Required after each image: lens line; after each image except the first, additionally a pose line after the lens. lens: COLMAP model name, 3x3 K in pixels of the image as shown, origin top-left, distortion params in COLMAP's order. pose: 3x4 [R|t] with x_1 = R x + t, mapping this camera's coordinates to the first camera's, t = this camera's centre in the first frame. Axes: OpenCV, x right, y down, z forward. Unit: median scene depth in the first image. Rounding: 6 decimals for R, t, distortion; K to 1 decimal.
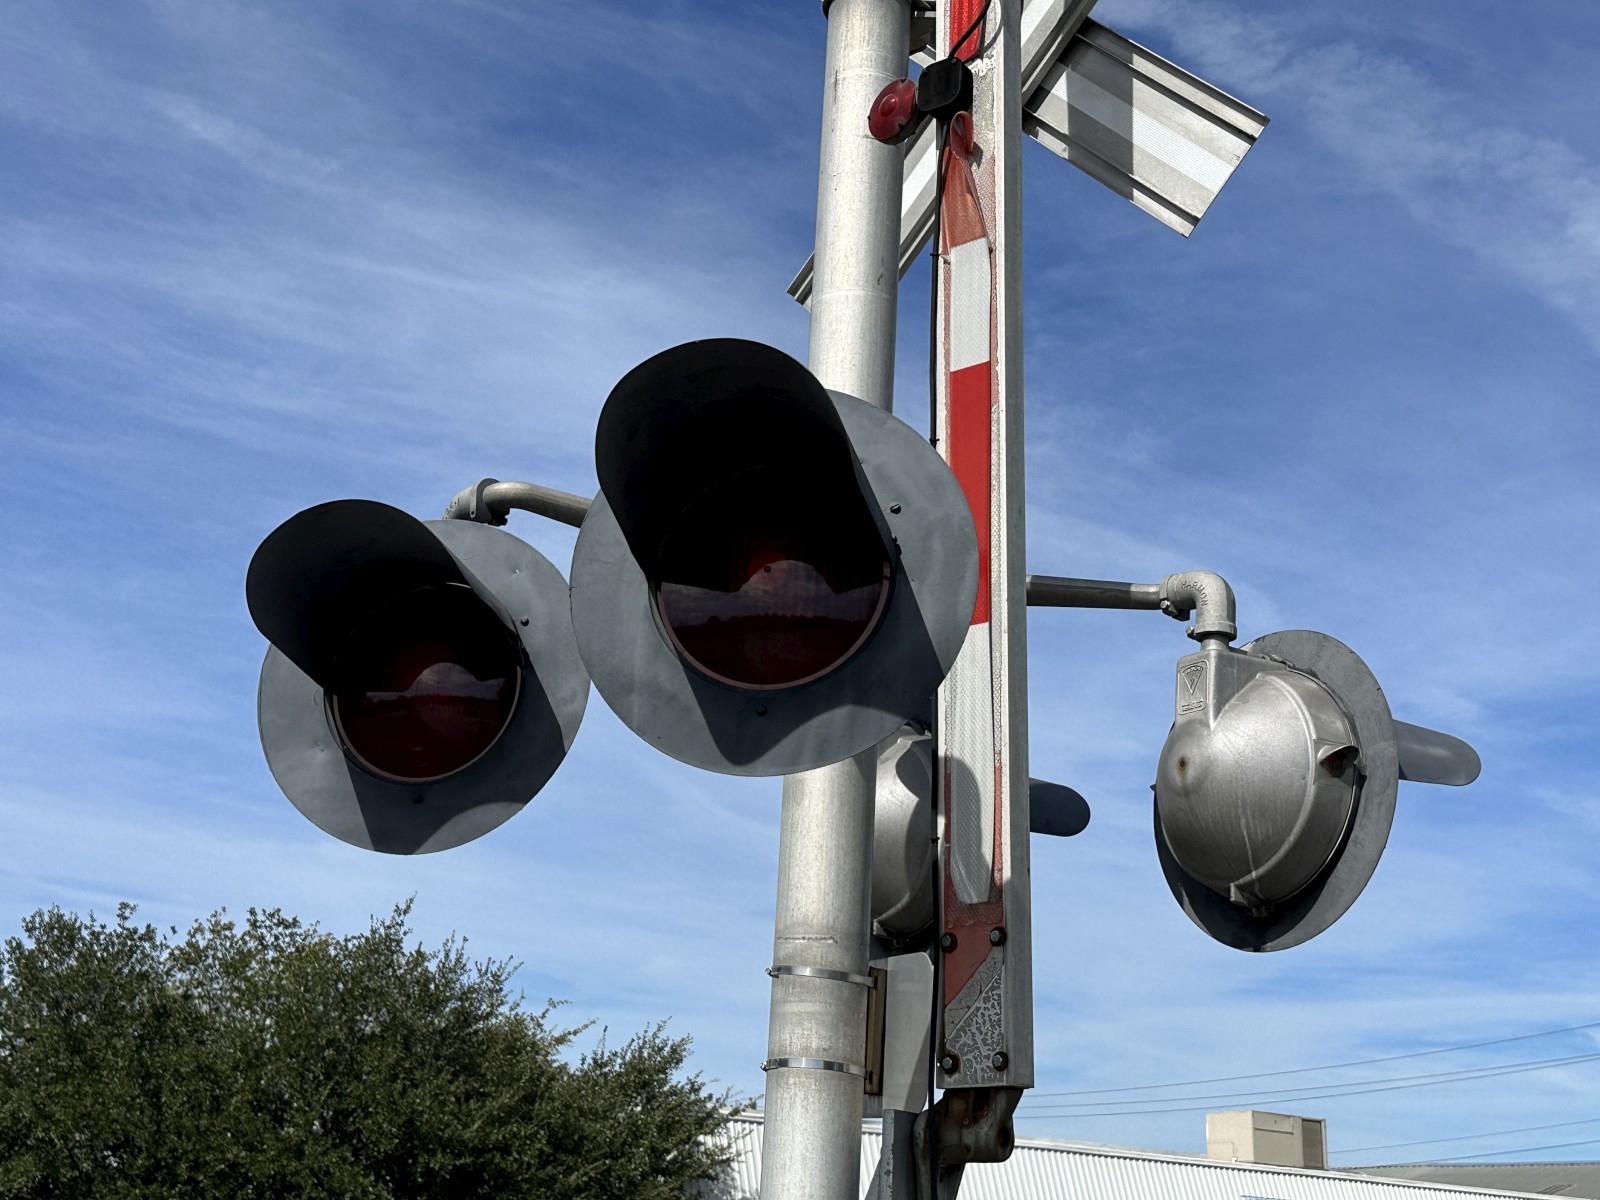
lens RADIAL K [[2119.8, 0, 790.6], [0, 2119.8, 585.5], [0, 0, 1]] dist [0.127569, 0.000000]
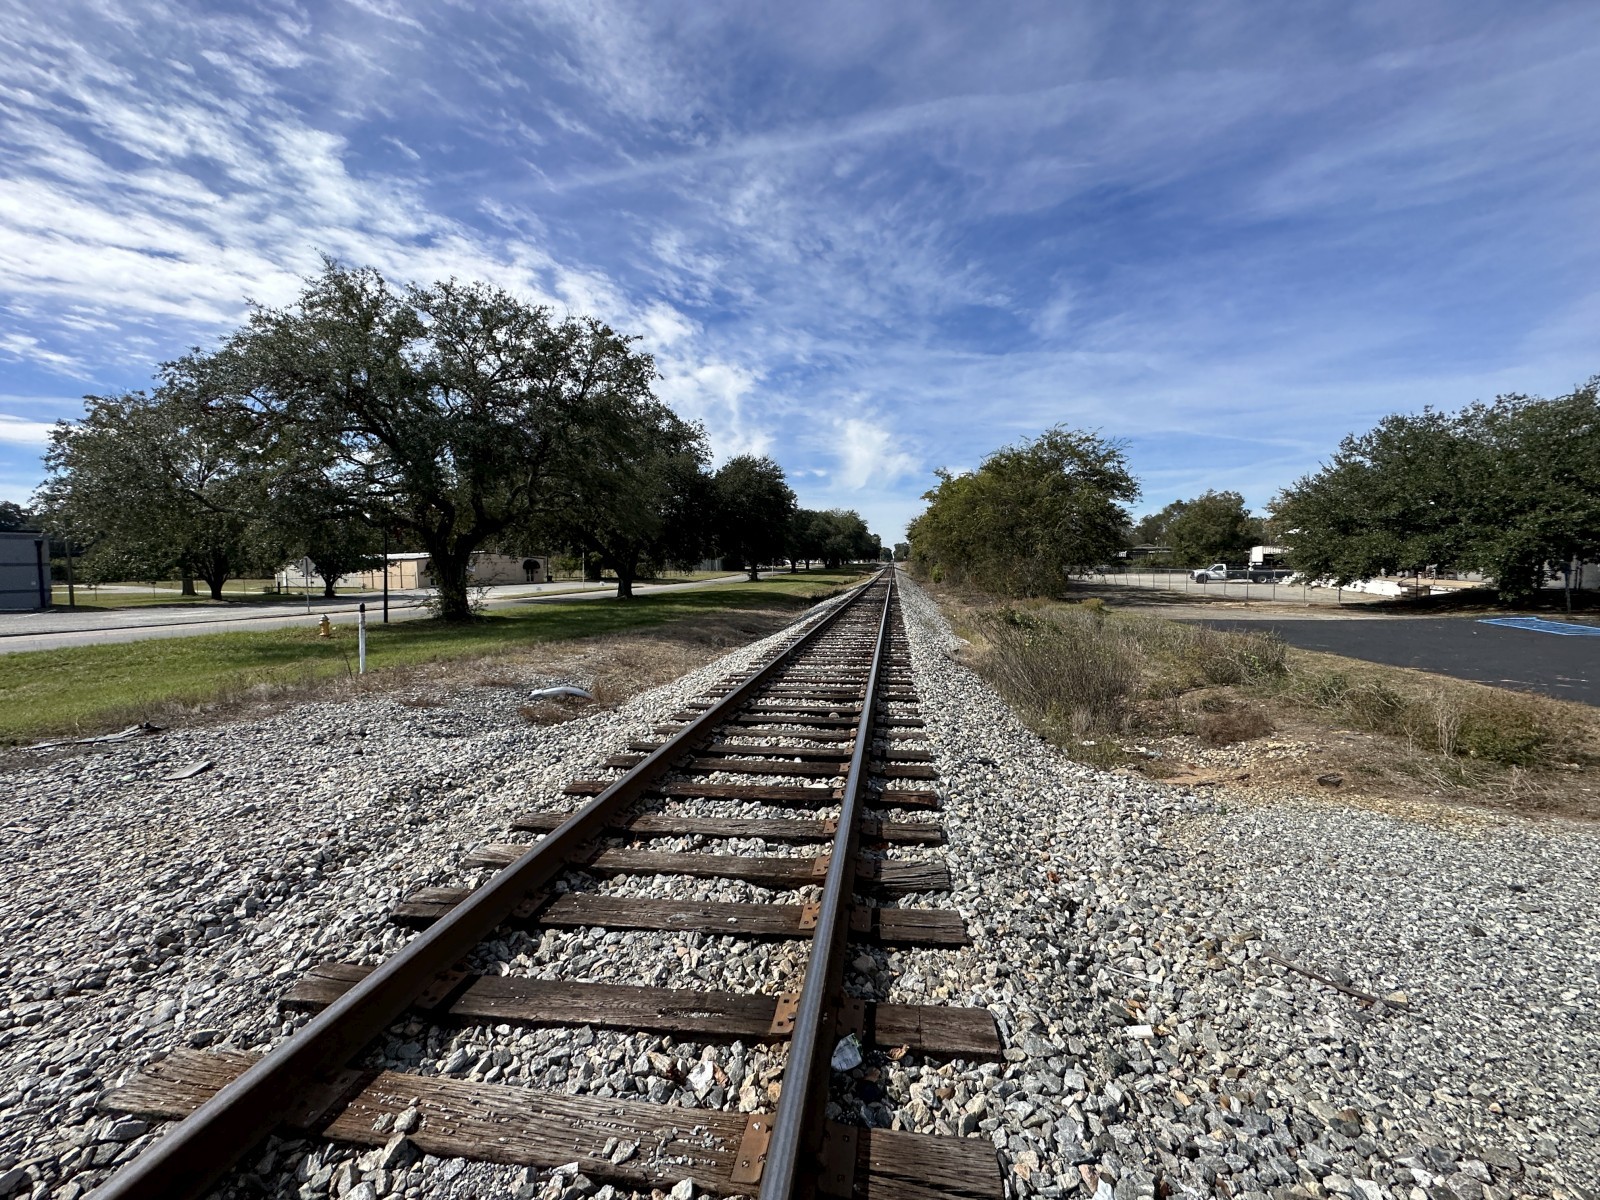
lens RADIAL K [[635.7, 0, 795.1], [0, 635.7, 607.3], [0, 0, 1]] dist [-0.006066, 0.000766]
pose [[0.494662, 0.015150, -0.868953, -0.202885], [0.304326, 0.933525, 0.189517, 0.003659], [0.814061, -0.358192, 0.457169, -0.317649]]
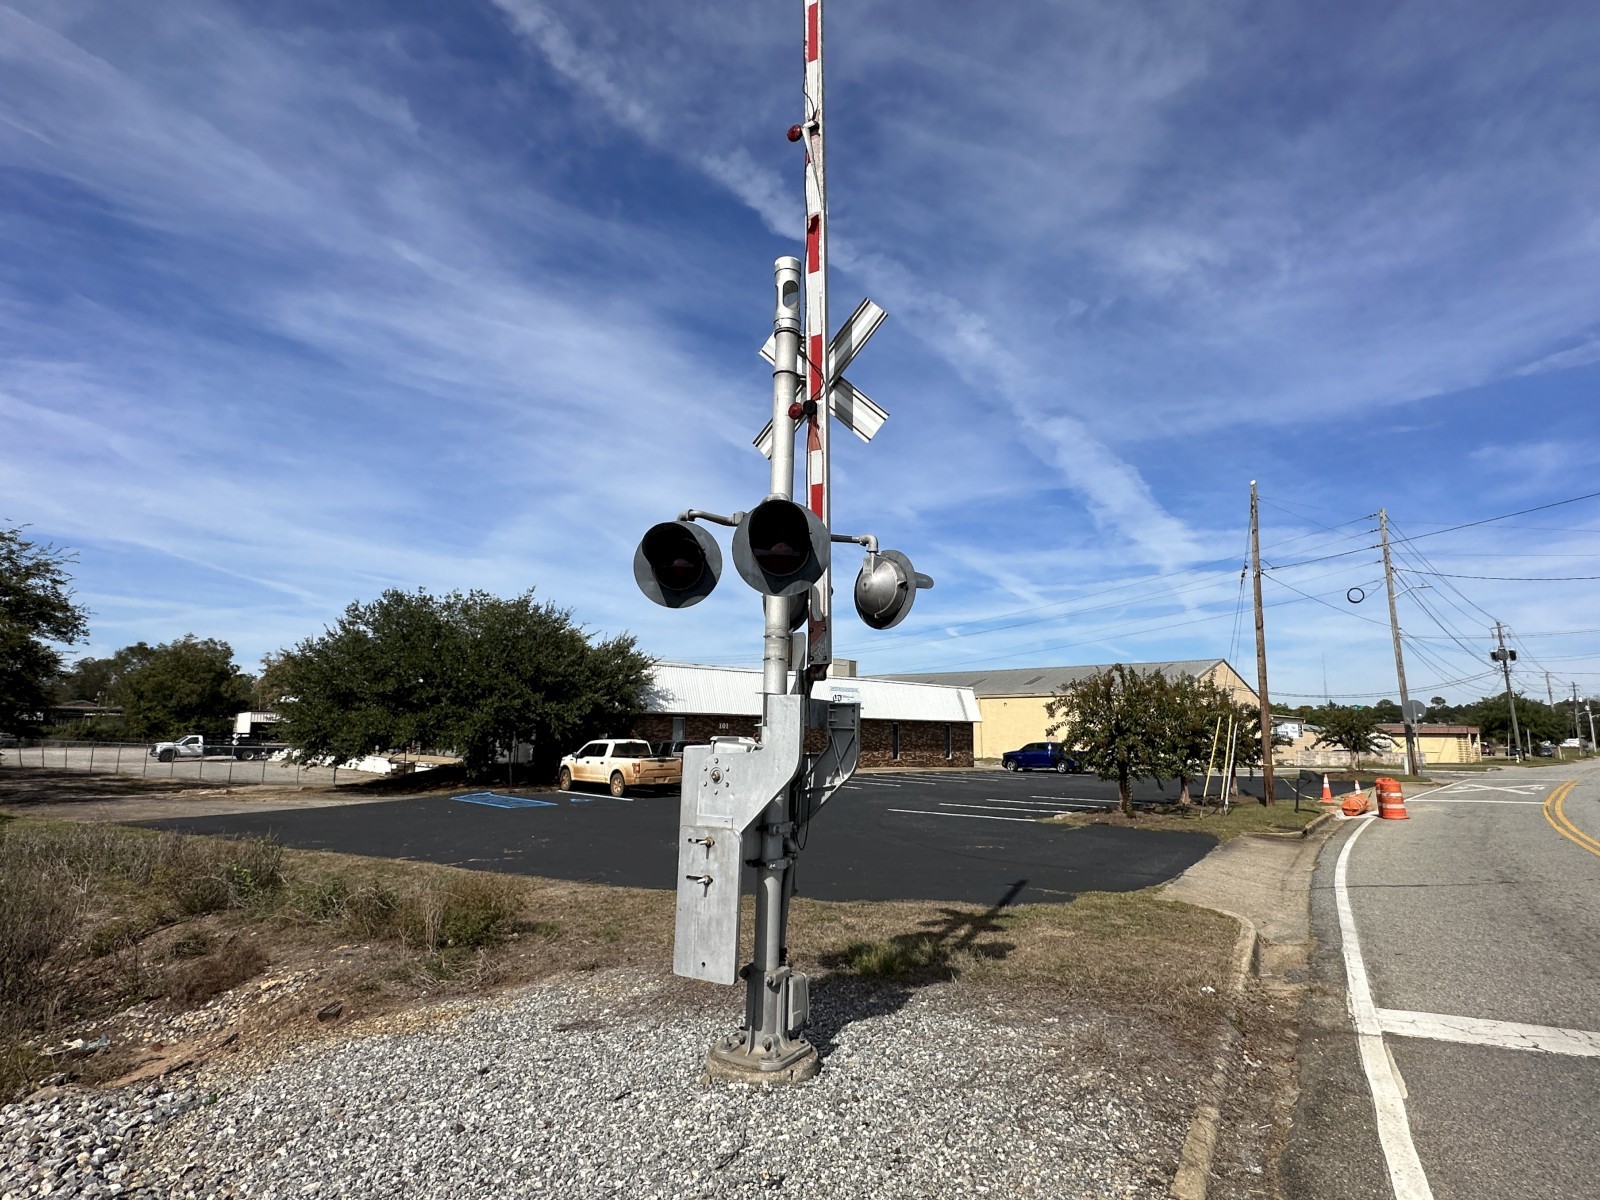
lens RADIAL K [[820.0, 0, 804.5], [0, 820.0, 602.8], [0, 0, 1]] dist [0.000691, 0.000417]
pose [[0.984499, 0.000521, 0.175388, -0.191598], [-0.030612, 0.985156, 0.168908, -0.134312], [-0.172696, -0.171658, 0.969902, -0.468774]]
